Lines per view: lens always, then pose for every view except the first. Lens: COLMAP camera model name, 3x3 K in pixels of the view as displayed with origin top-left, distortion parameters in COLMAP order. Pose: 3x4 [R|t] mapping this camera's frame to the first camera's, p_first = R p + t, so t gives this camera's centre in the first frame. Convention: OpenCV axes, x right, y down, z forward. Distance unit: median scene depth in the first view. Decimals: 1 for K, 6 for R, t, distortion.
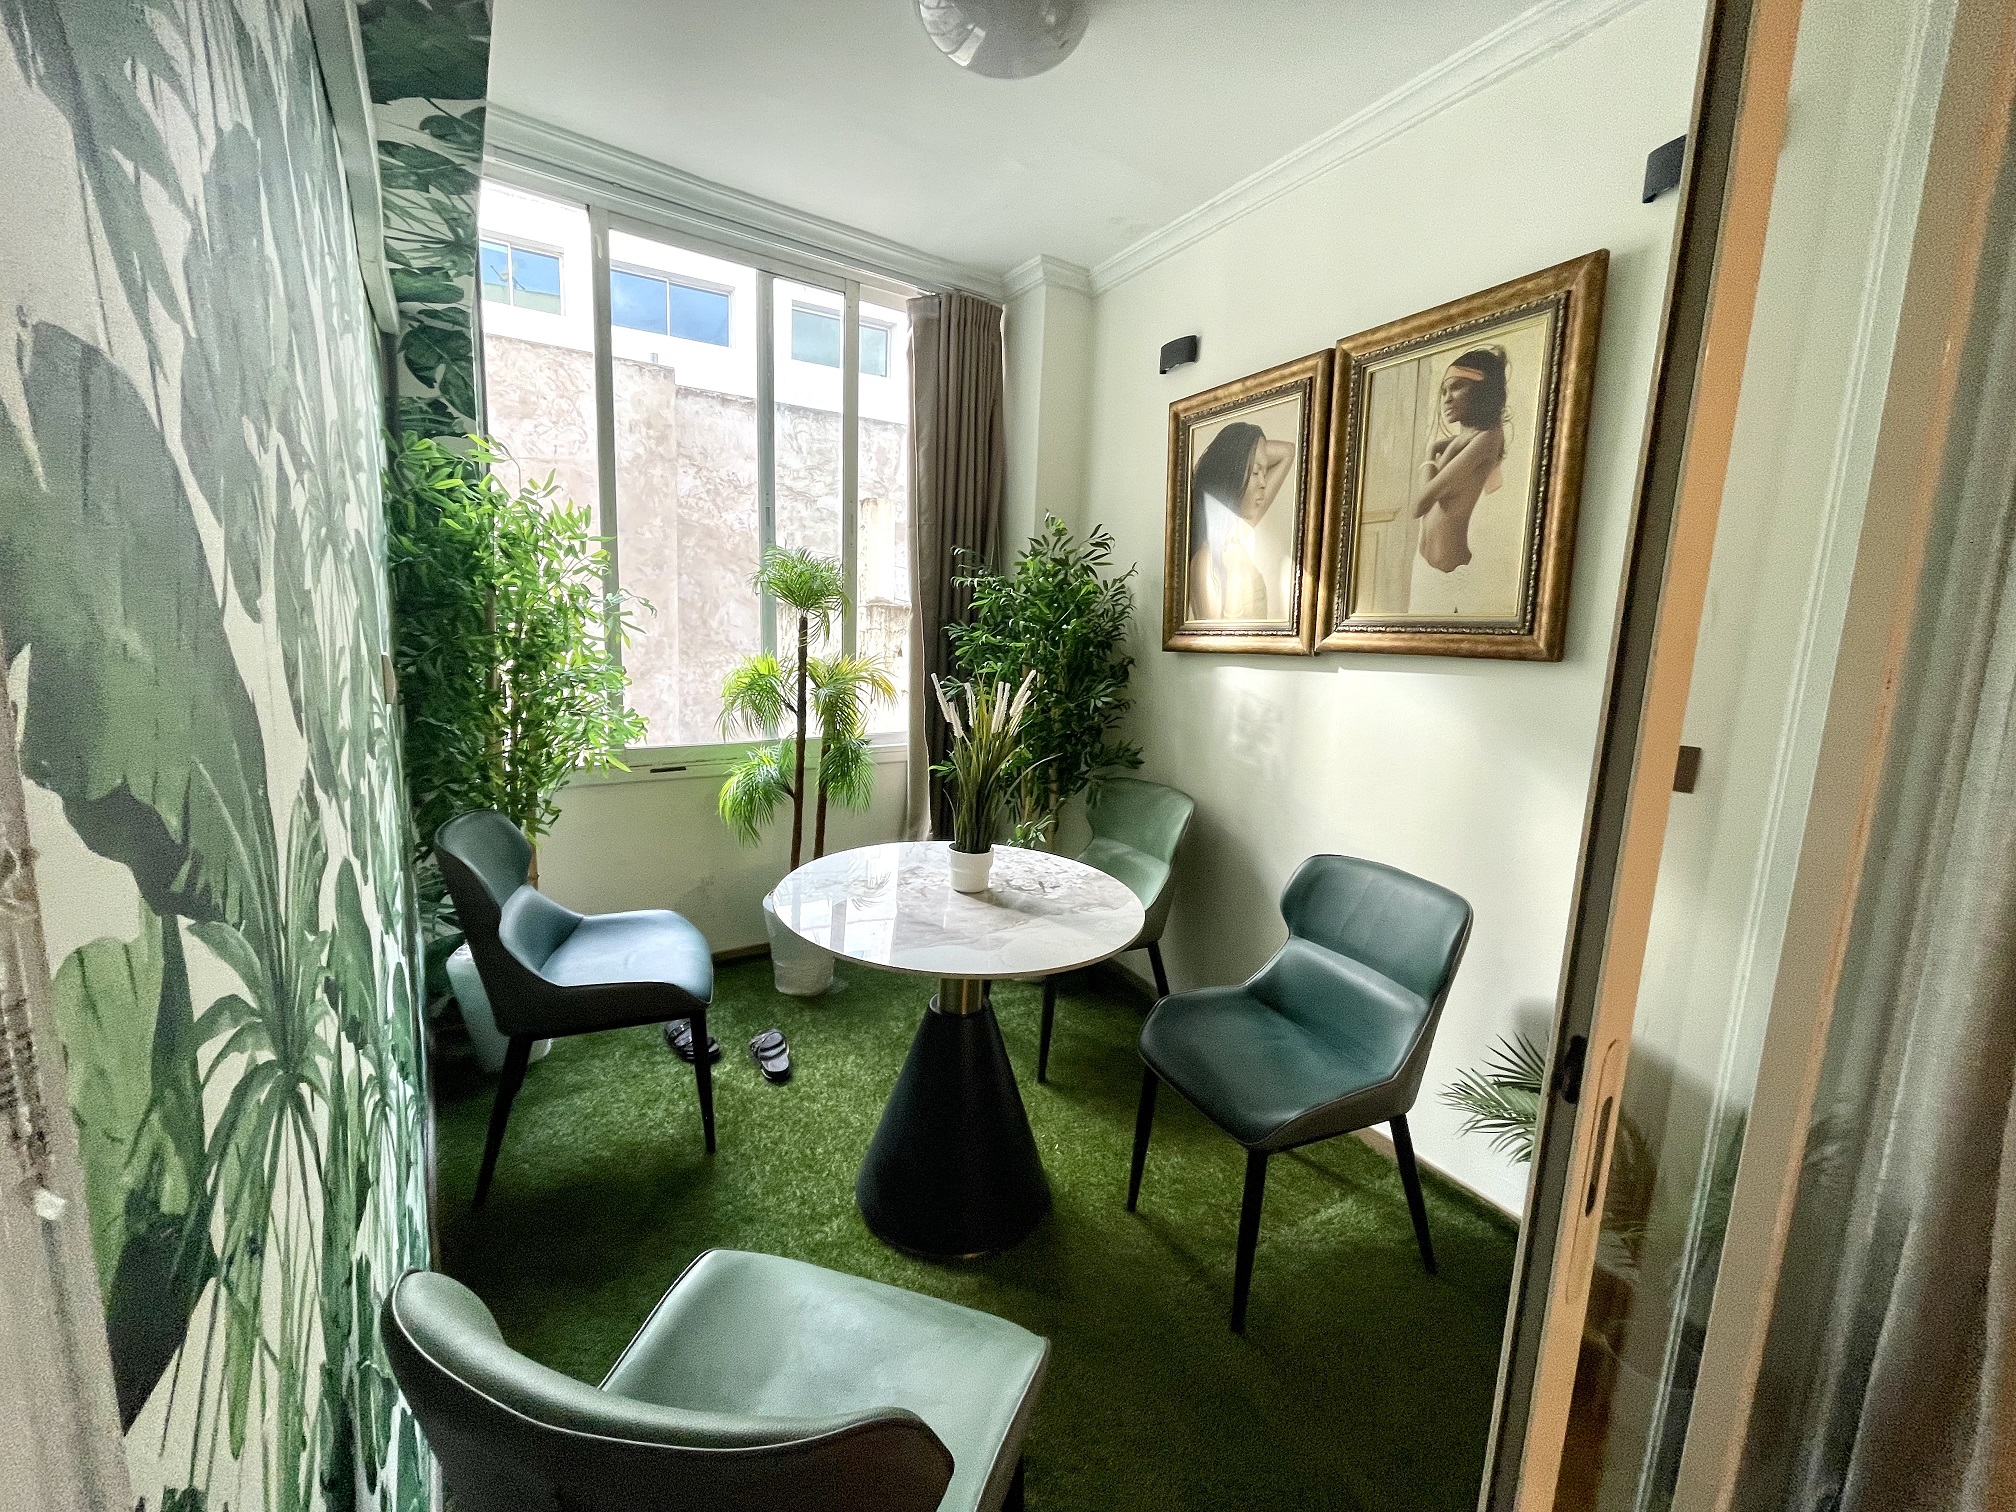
lens RADIAL K [[814.6, 0, 1002.0], [0, 814.6, 754.6], [0, 0, 1]] dist [0.000508, -0.000017]
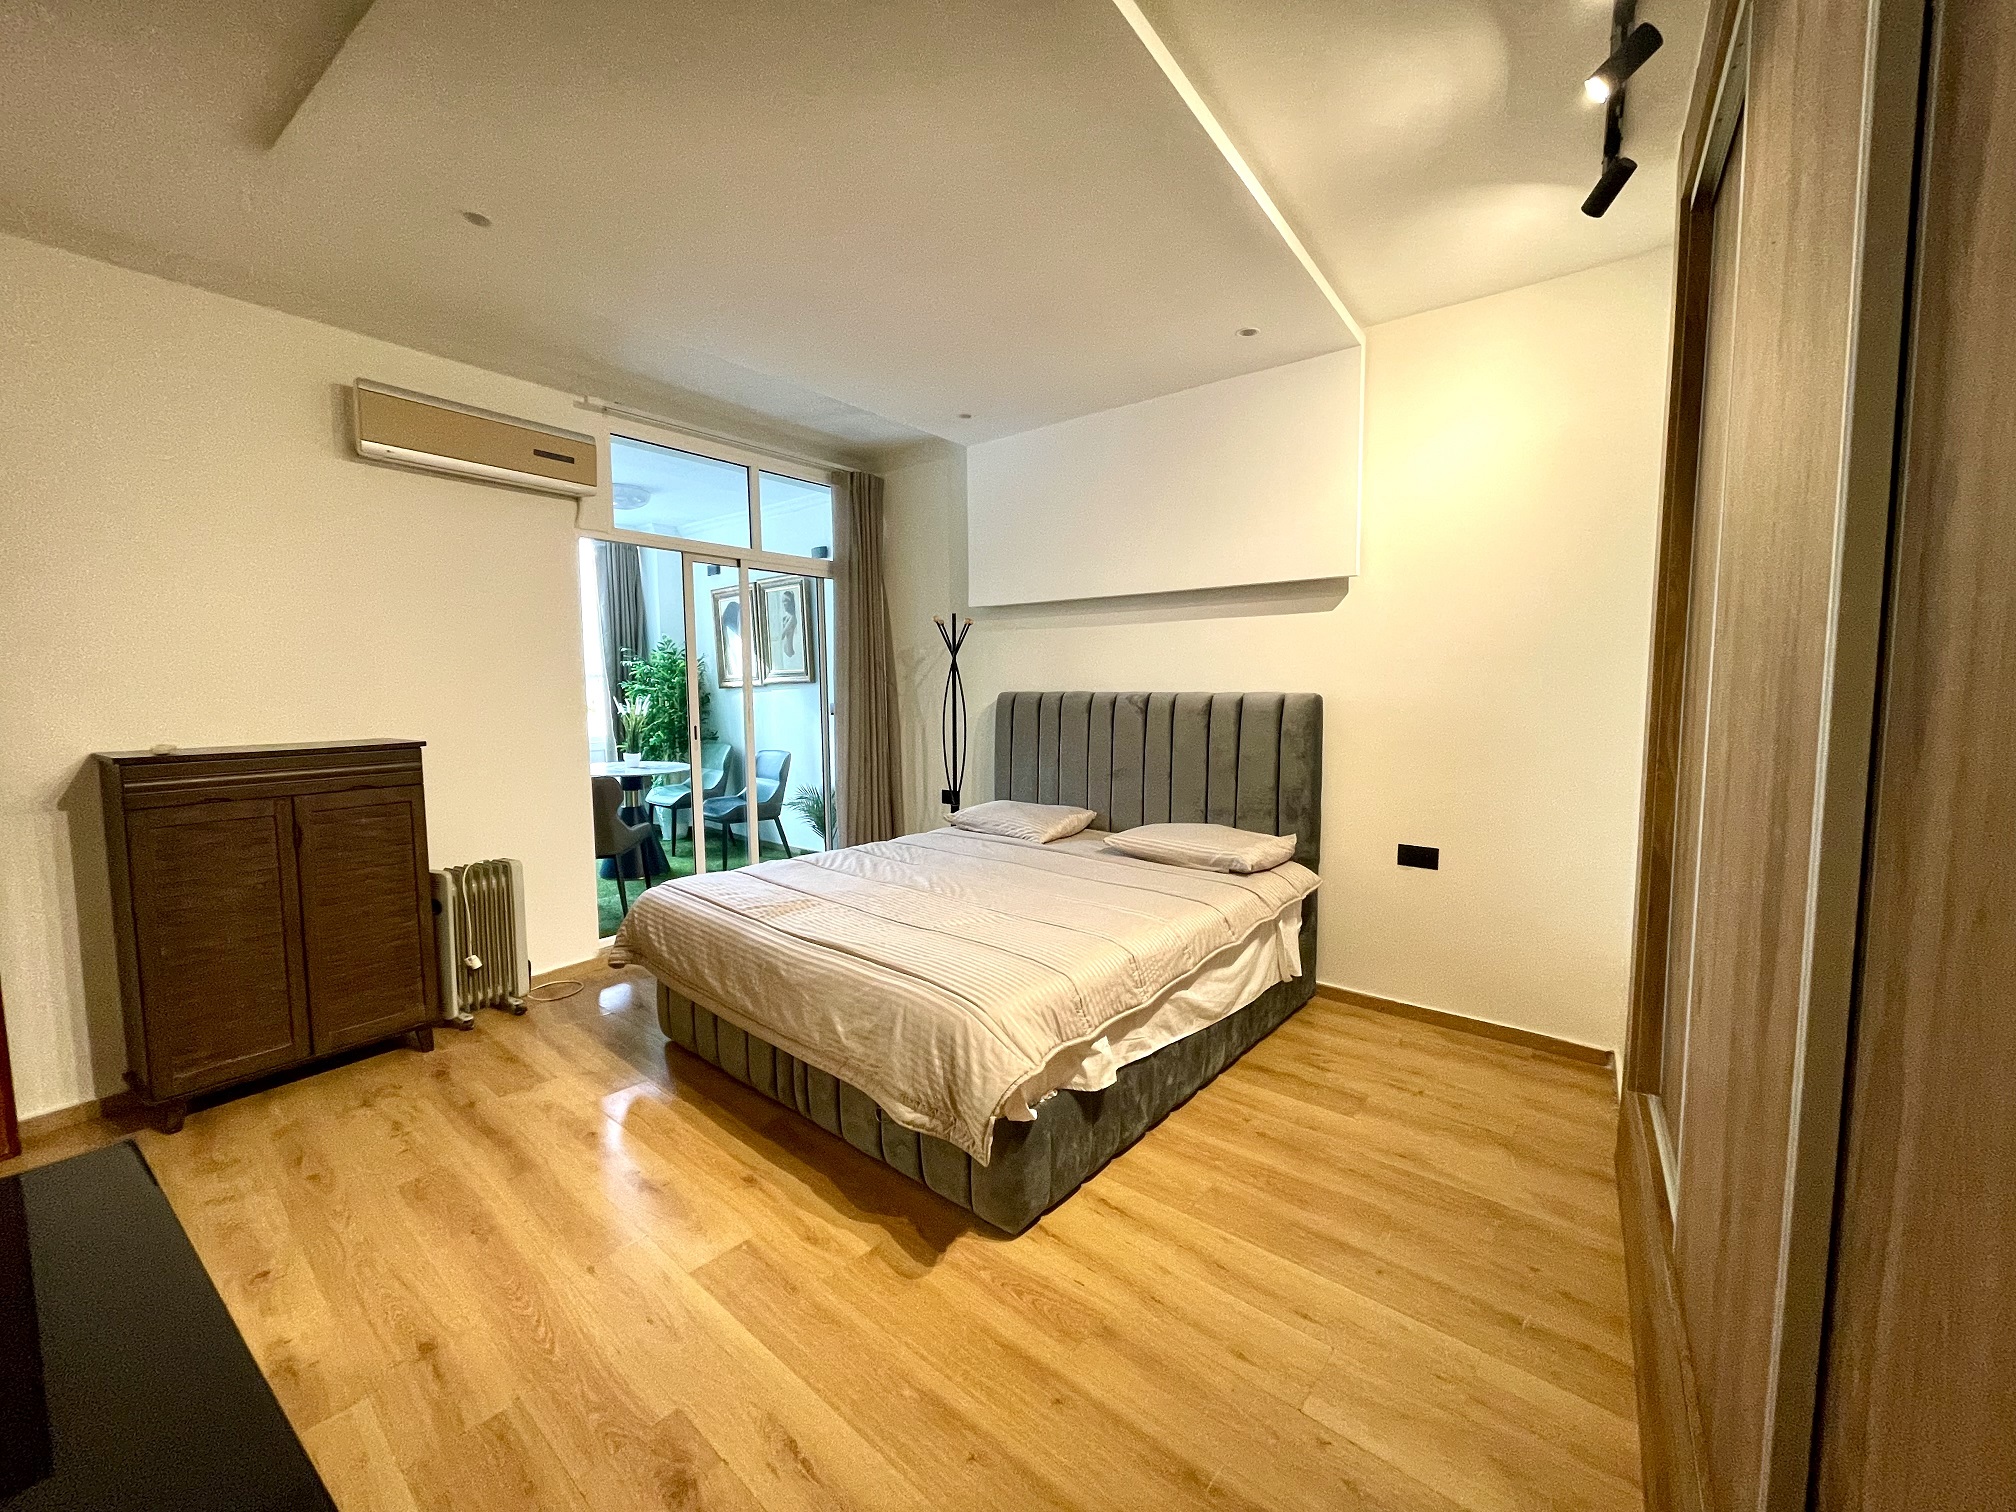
lens RADIAL K [[814.6, 0, 1002.0], [0, 814.6, 754.6], [0, 0, 1]] dist [0.000508, -0.000017]
pose [[0.939167, -0.079615, 0.334106, 0.178017], [0.099863, 0.994035, -0.043844, 0.284317], [-0.328622, 0.074542, 0.941515, -1.694630]]
